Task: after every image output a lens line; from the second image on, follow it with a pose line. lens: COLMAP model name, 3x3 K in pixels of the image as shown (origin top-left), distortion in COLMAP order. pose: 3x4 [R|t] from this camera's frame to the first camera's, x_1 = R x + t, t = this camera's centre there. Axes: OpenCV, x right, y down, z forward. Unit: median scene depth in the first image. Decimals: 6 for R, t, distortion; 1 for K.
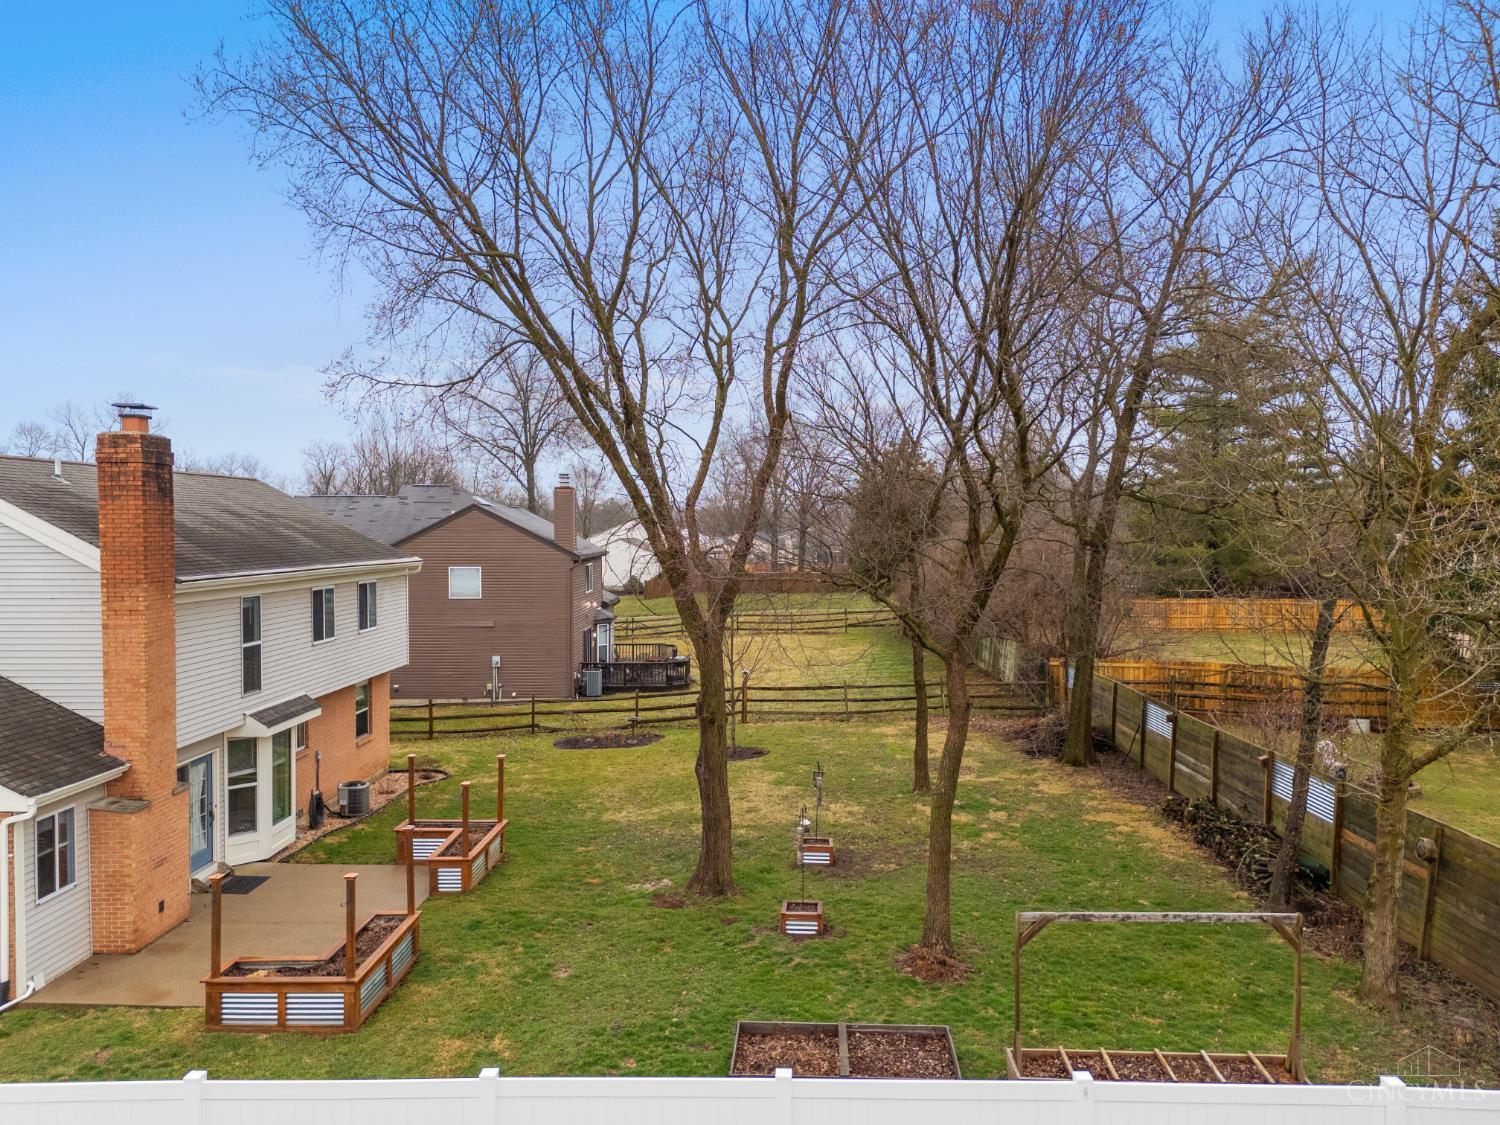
lens RADIAL K [[1091.0, 0, 750.0], [0, 1091.0, 562.5], [0, 0, 1]] dist [0.046434, -0.005893]
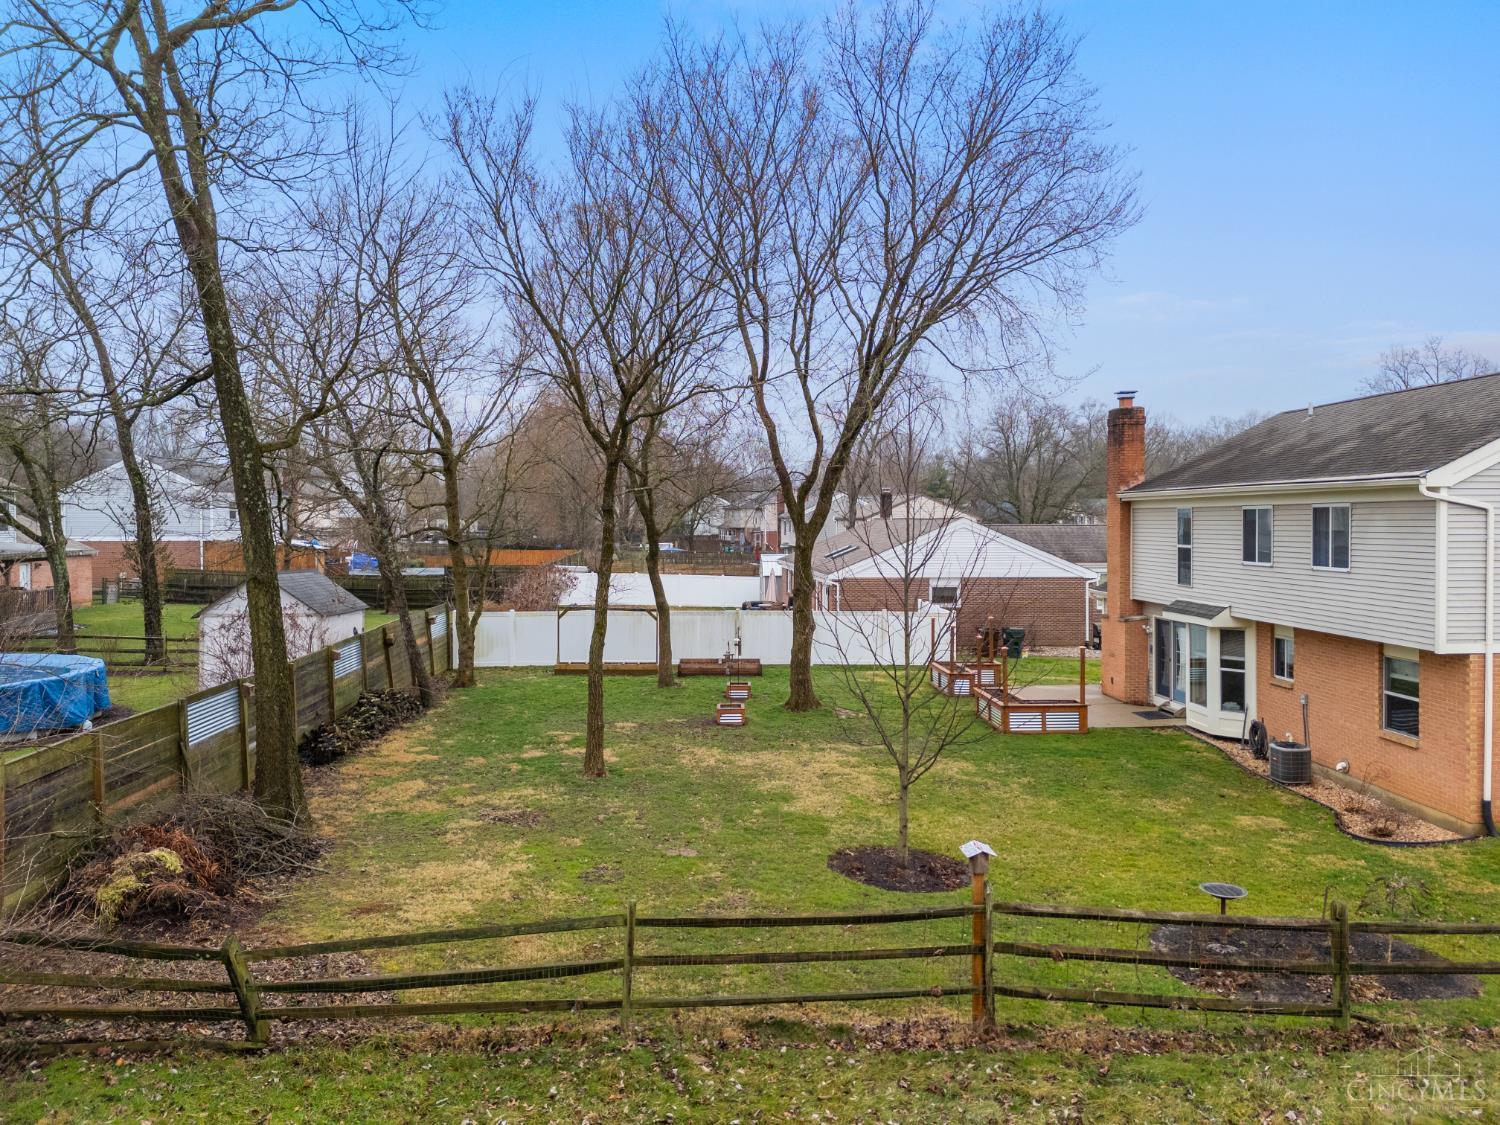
lens RADIAL K [[1091.0, 0, 750.0], [0, 1091.0, 562.5], [0, 0, 1]] dist [0.046434, -0.005893]
pose [[-0.992023, 0.006975, -0.125868, 0.174258], [-0.002604, 0.997121, 0.075780, -0.000959], [0.126034, 0.075503, -0.989149, 1.929957]]
